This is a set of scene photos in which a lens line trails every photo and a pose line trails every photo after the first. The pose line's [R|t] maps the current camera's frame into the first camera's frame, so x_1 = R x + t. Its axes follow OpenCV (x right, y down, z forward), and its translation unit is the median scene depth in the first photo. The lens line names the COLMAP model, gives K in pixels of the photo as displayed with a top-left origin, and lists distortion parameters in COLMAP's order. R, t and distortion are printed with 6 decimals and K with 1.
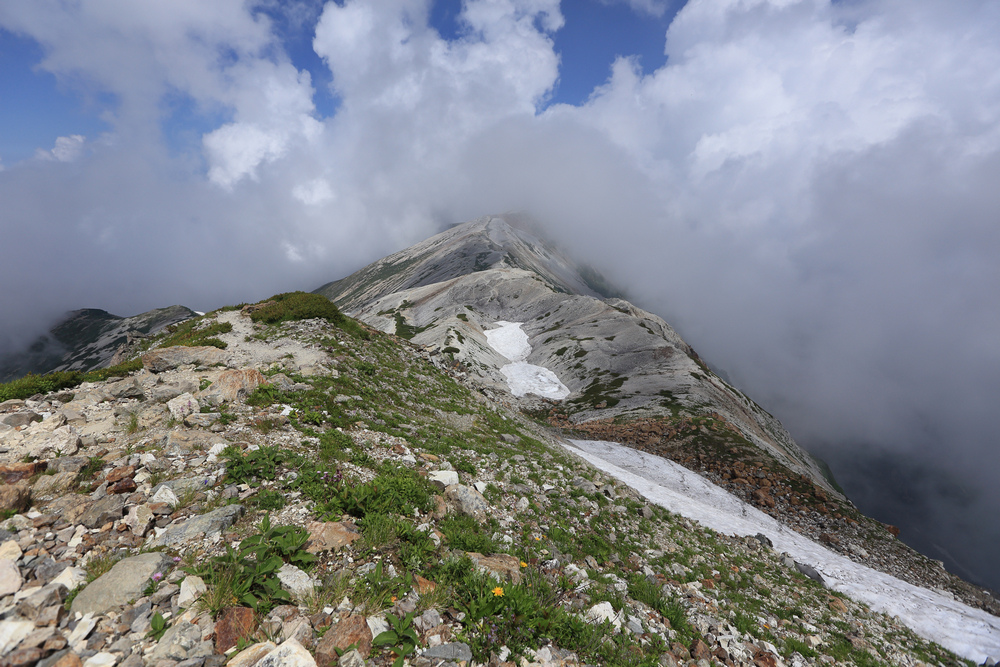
lens RADIAL K [[456.9, 0, 498.4], [0, 456.9, 328.0], [0, 0, 1]] dist [-0.055965, 0.021625]
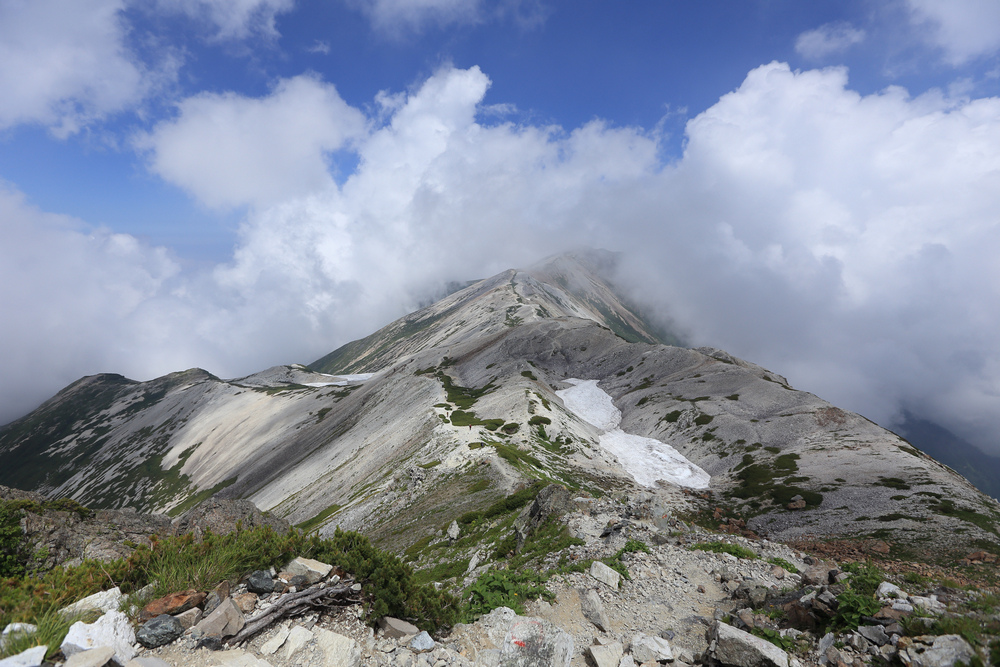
lens RADIAL K [[456.9, 0, 498.4], [0, 456.9, 328.0], [0, 0, 1]] dist [-0.055965, 0.021625]
pose [[0.999046, -0.027750, -0.033717, -0.098826], [0.023369, 0.992004, -0.124028, -0.007039], [0.036889, 0.123121, 0.991706, 0.176241]]
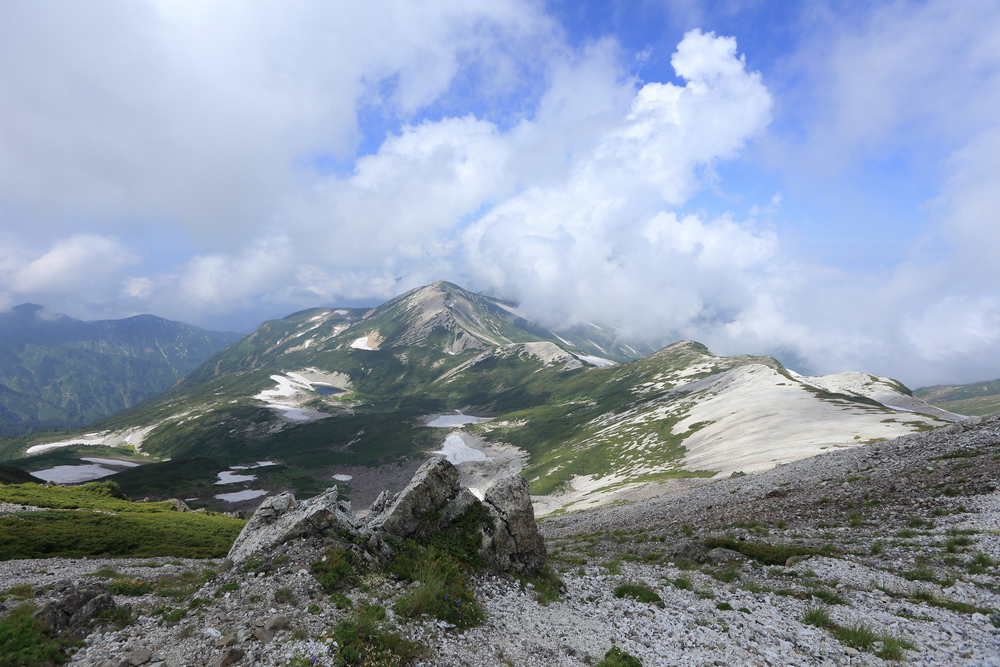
lens RADIAL K [[456.9, 0, 498.4], [0, 456.9, 328.0], [0, 0, 1]] dist [-0.055965, 0.021625]
pose [[0.293179, 0.145092, -0.944984, -0.170564], [-0.306821, 0.950414, 0.050735, 0.040293], [0.905487, 0.275066, 0.323159, 0.660968]]
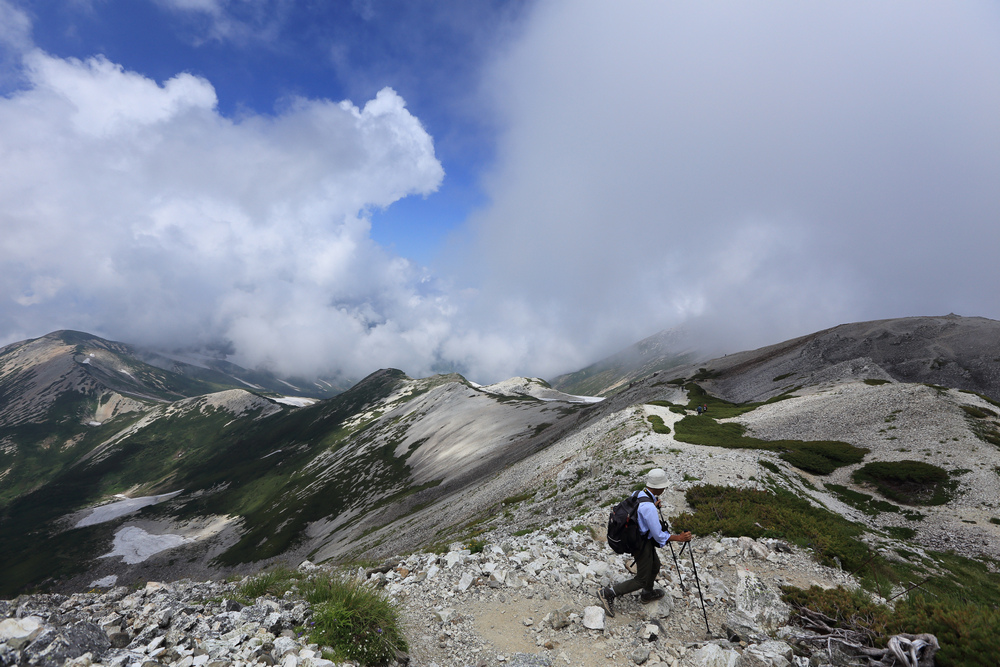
lens RADIAL K [[456.9, 0, 498.4], [0, 456.9, 328.0], [0, 0, 1]] dist [-0.055965, 0.021625]
pose [[0.823740, 0.033090, -0.566002, -0.129365], [-0.156965, 0.972585, -0.171581, 0.038324], [0.544807, 0.230181, 0.806351, 0.522234]]
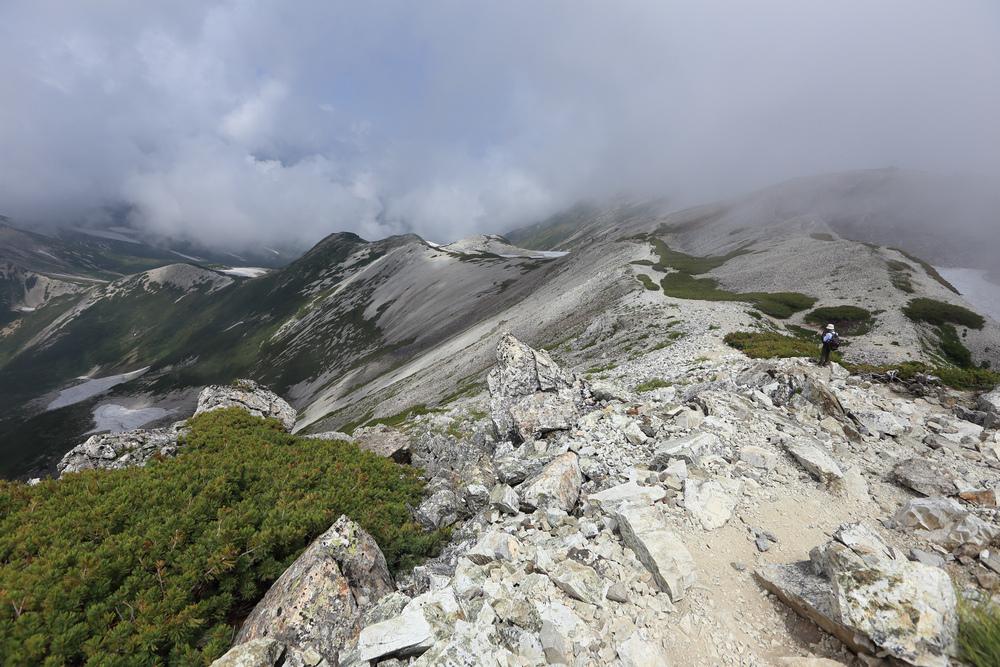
lens RADIAL K [[456.9, 0, 498.4], [0, 456.9, 328.0], [0, 0, 1]] dist [-0.055965, 0.021625]
pose [[0.880115, 0.150660, -0.450221, -0.142644], [-0.105877, 0.986716, 0.123217, 0.036700], [0.462804, -0.060777, 0.884375, 0.479387]]
